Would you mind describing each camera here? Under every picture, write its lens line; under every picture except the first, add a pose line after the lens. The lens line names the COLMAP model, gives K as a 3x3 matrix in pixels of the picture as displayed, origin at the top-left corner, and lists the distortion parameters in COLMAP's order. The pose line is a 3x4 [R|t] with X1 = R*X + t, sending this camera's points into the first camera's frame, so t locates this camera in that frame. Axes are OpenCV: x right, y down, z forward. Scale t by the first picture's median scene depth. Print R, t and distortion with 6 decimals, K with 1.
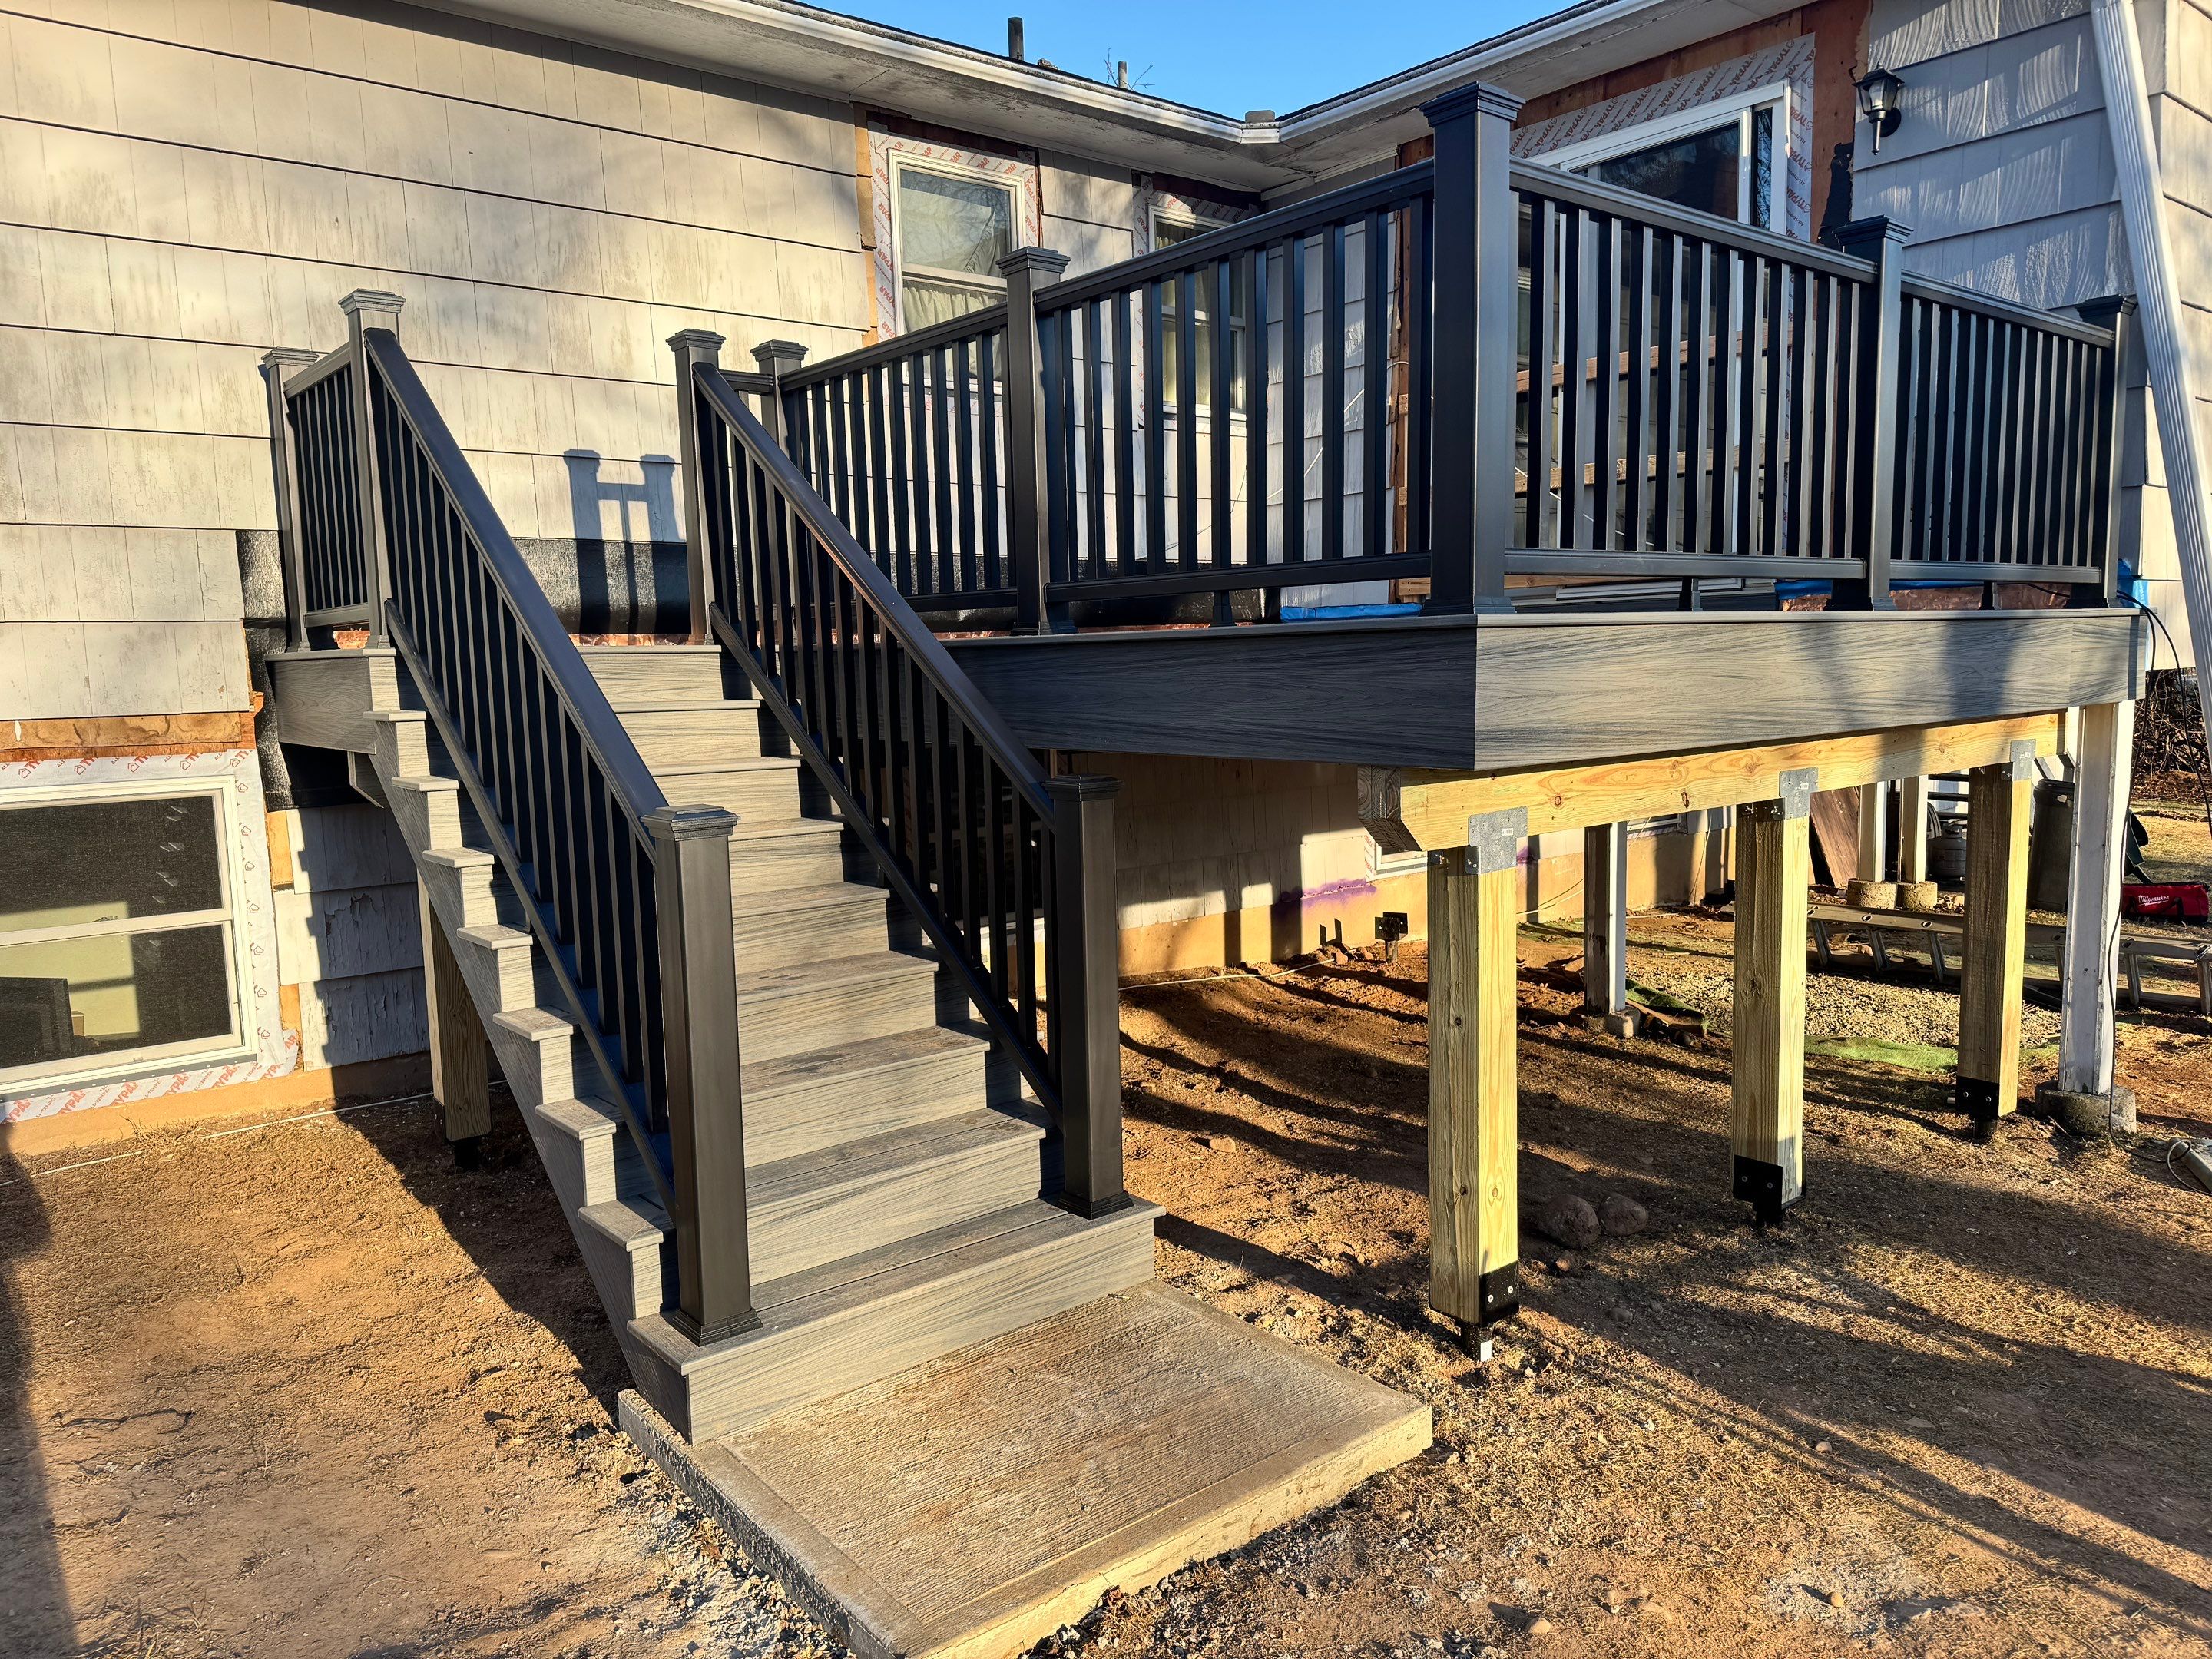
lens RADIAL K [[1566.1, 0, 1113.2], [0, 1566.1, 831.7], [0, 0, 1]] dist [0.010755, 0.001645]
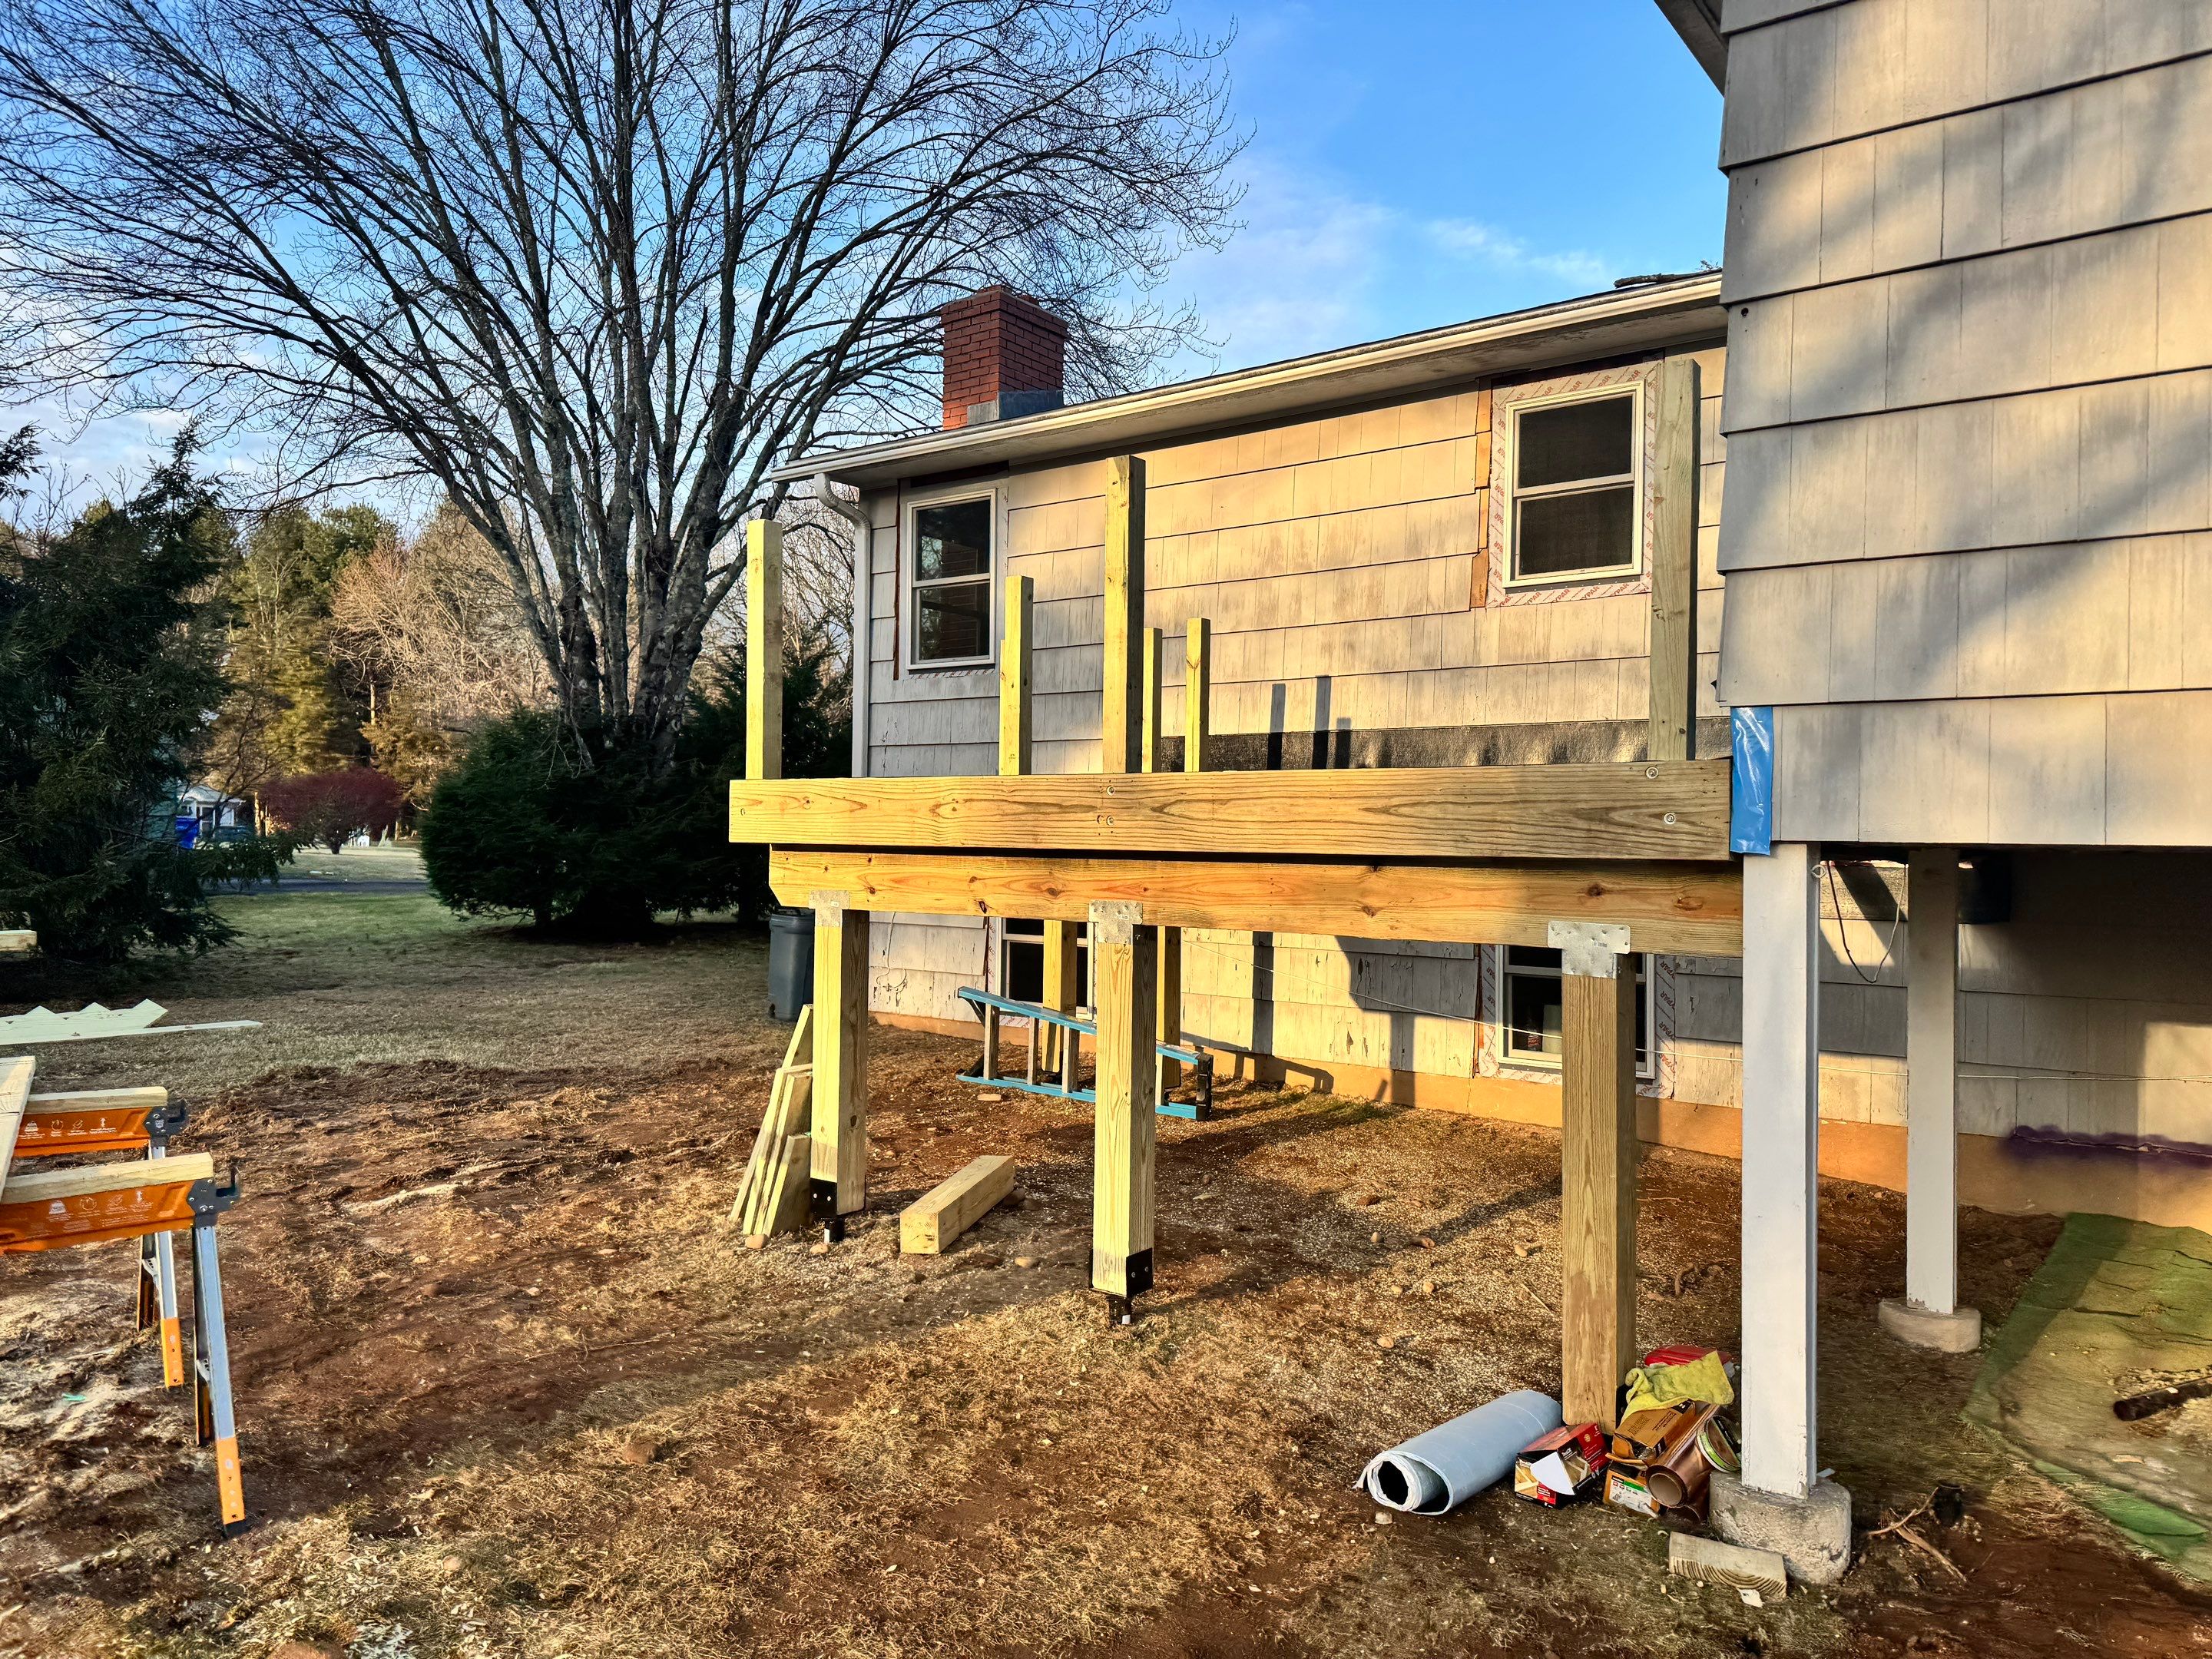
lens RADIAL K [[1486.5, 0, 1106.0], [0, 1486.5, 829.5], [0, 0, 1]] dist [0.041786, -0.001341]
pose [[0.261752, 0.019152, -0.964945, 1.105799], [-0.125012, 0.992053, -0.014221, -0.054737], [0.957005, 0.124352, 0.262066, 0.519241]]
